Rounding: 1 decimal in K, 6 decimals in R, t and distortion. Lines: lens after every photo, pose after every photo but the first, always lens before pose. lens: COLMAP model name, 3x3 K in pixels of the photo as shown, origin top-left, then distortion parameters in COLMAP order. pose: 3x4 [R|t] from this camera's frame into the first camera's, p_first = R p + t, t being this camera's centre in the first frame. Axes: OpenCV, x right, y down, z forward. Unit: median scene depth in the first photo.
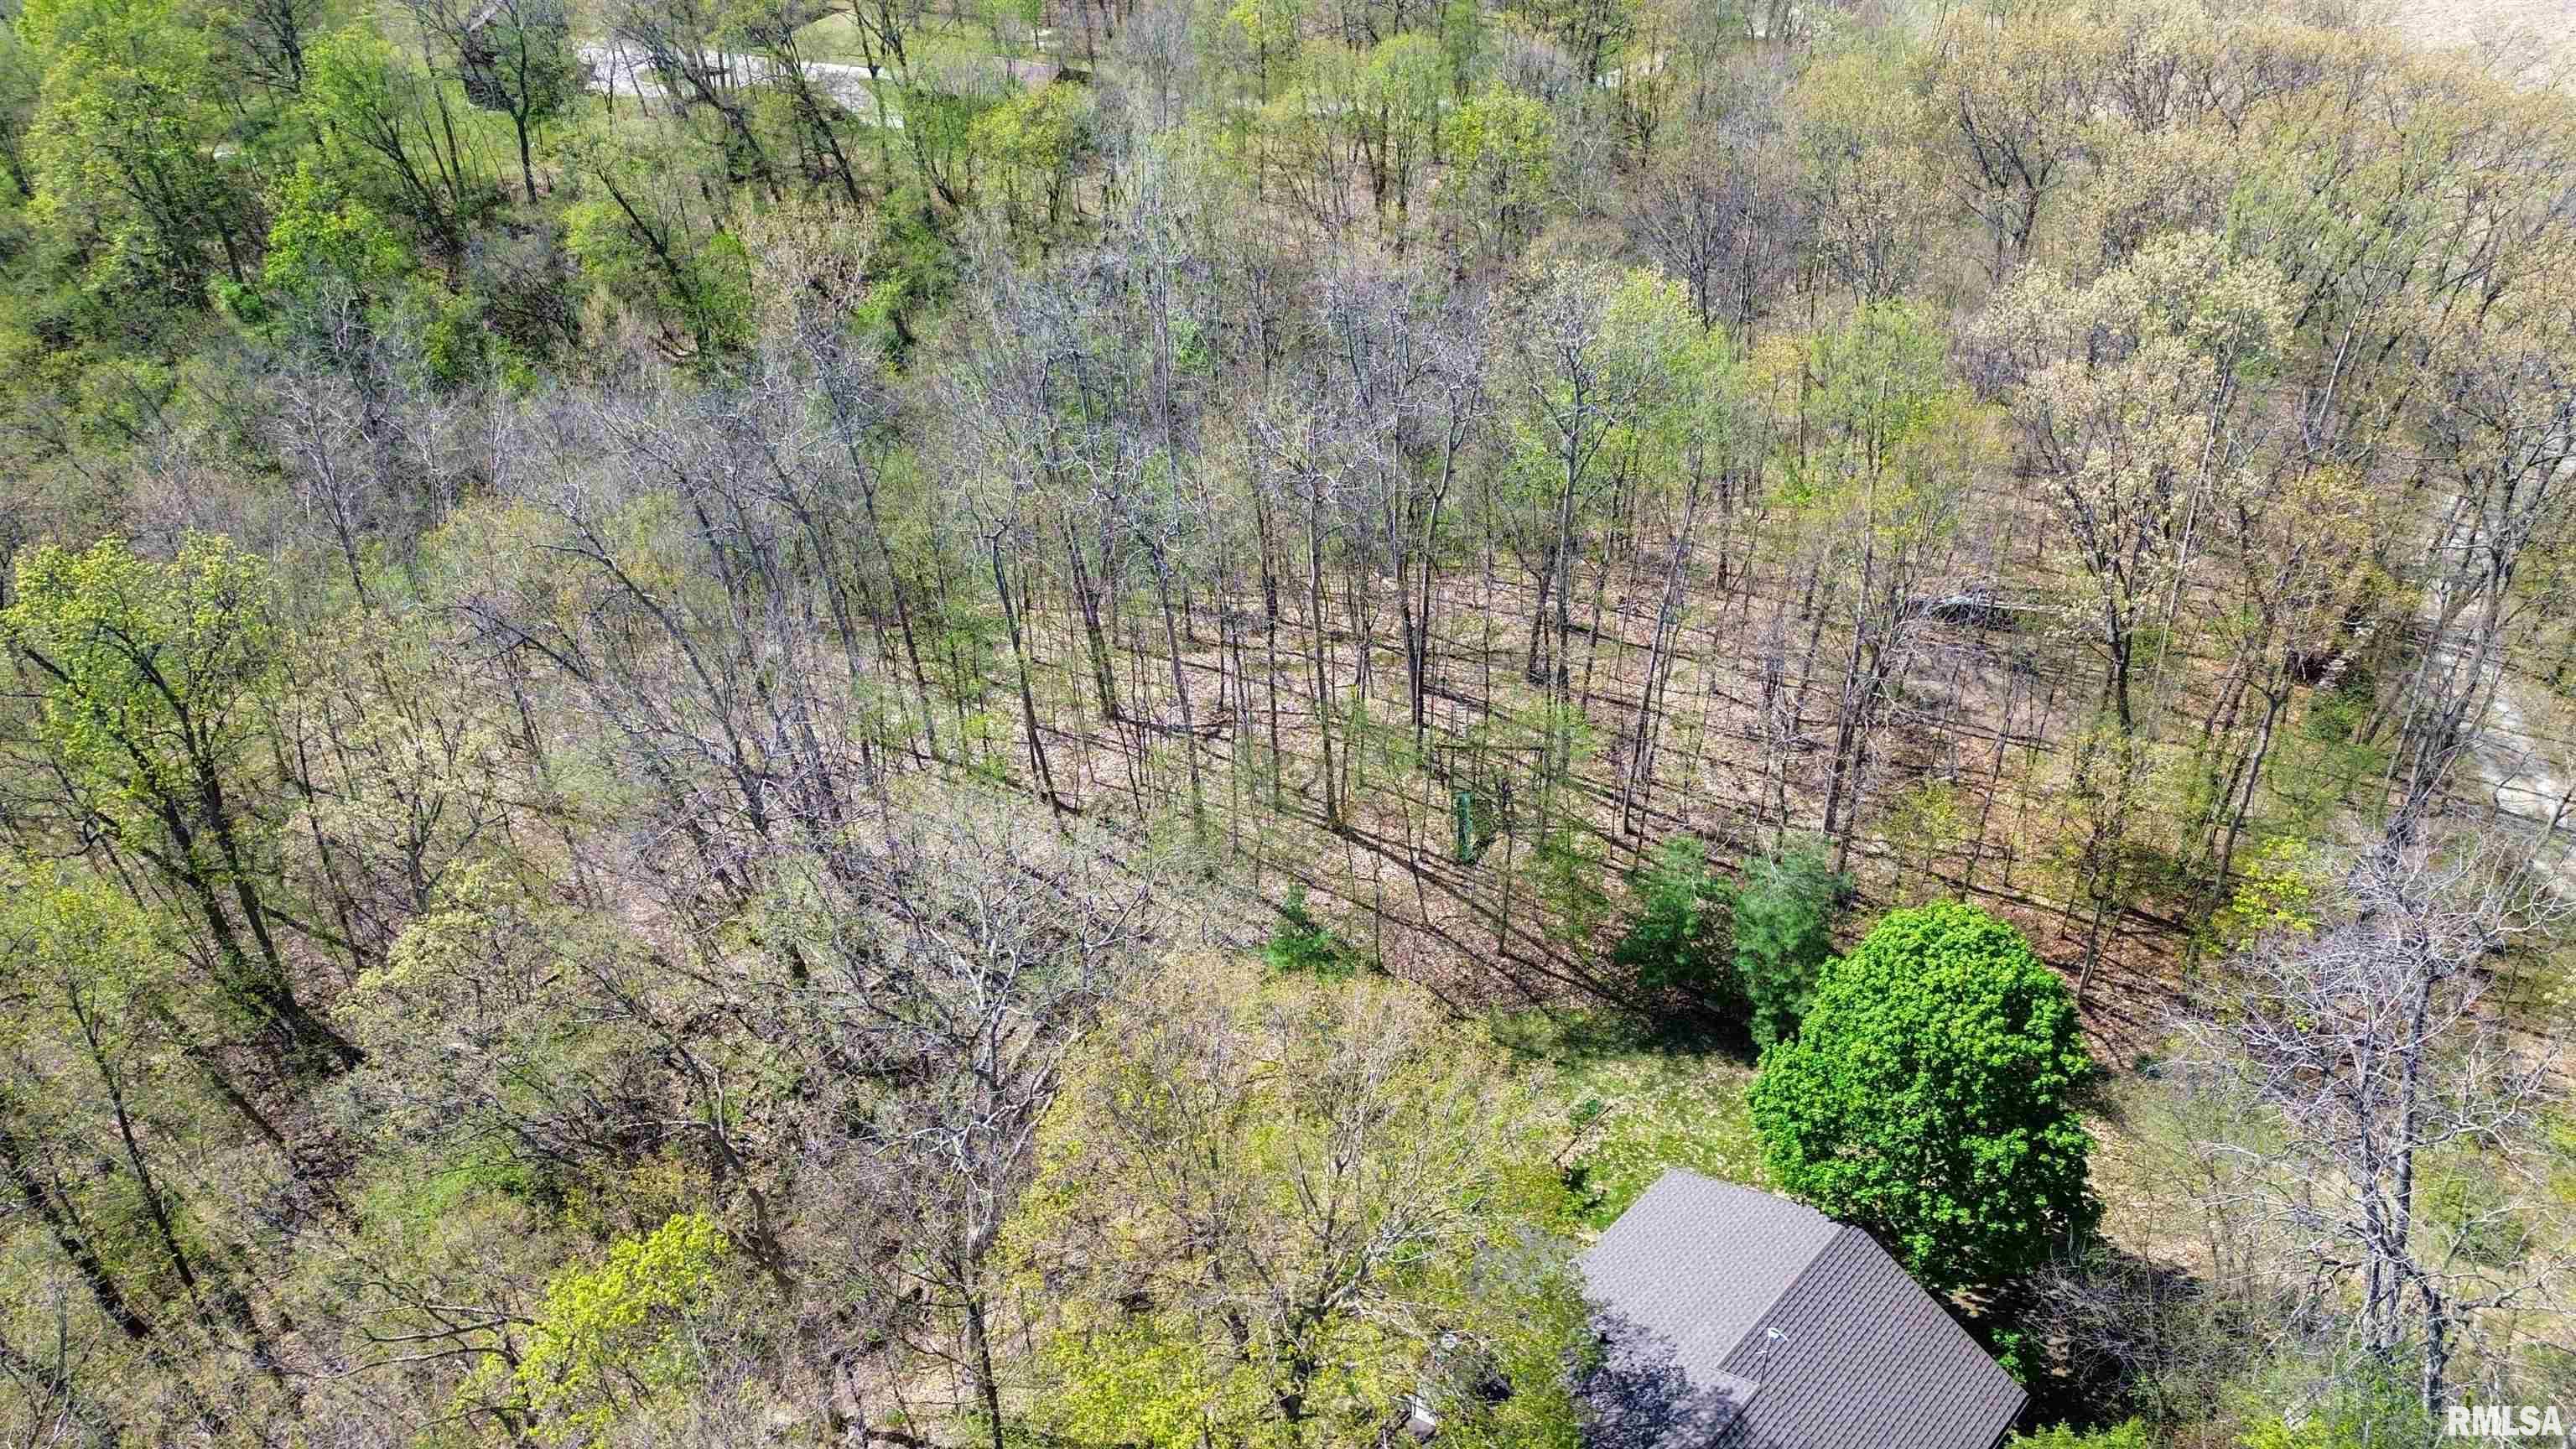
lens RADIAL K [[1827.6, 0, 1301.5], [0, 1827.6, 725.2], [0, 0, 1]] dist [0.065978, -0.051716]
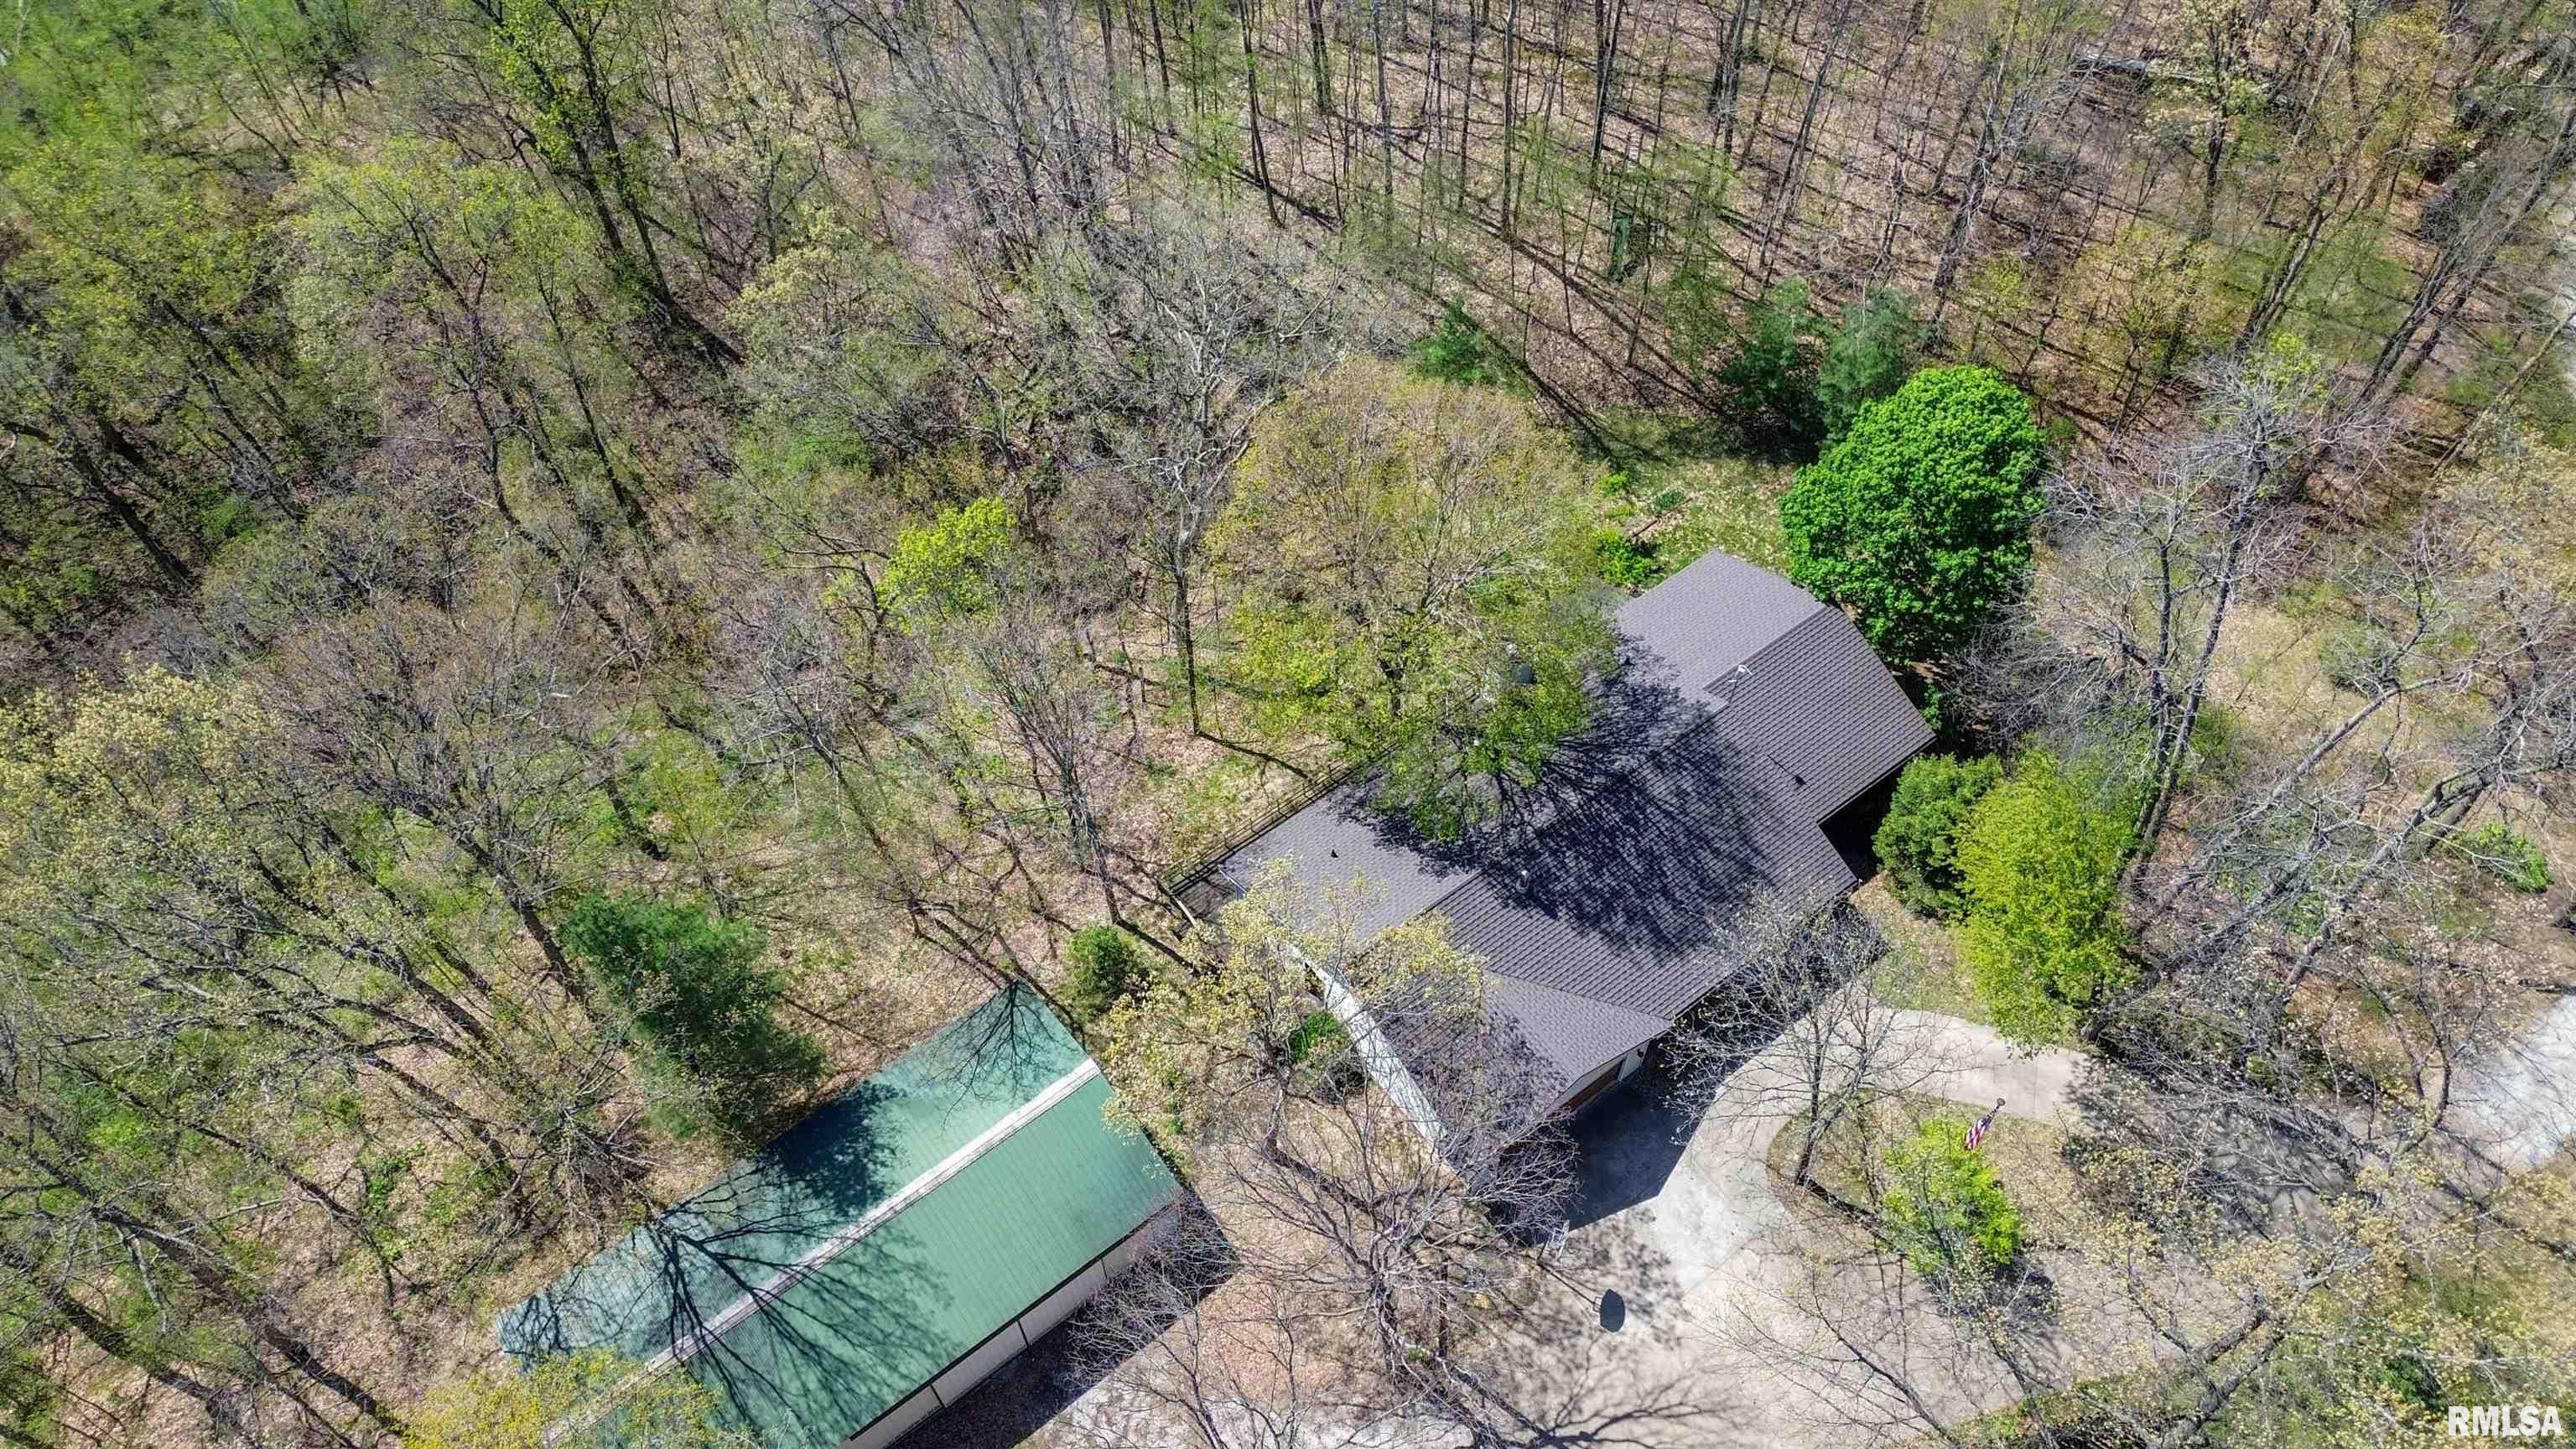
lens RADIAL K [[1827.6, 0, 1301.5], [0, 1827.6, 725.2], [0, 0, 1]] dist [0.065978, -0.051716]
pose [[0.988426, 0.124601, -0.086543, 0.040904], [-0.087030, 0.932974, 0.349265, -0.070241], [0.124261, -0.337690, 0.933019, -0.285763]]
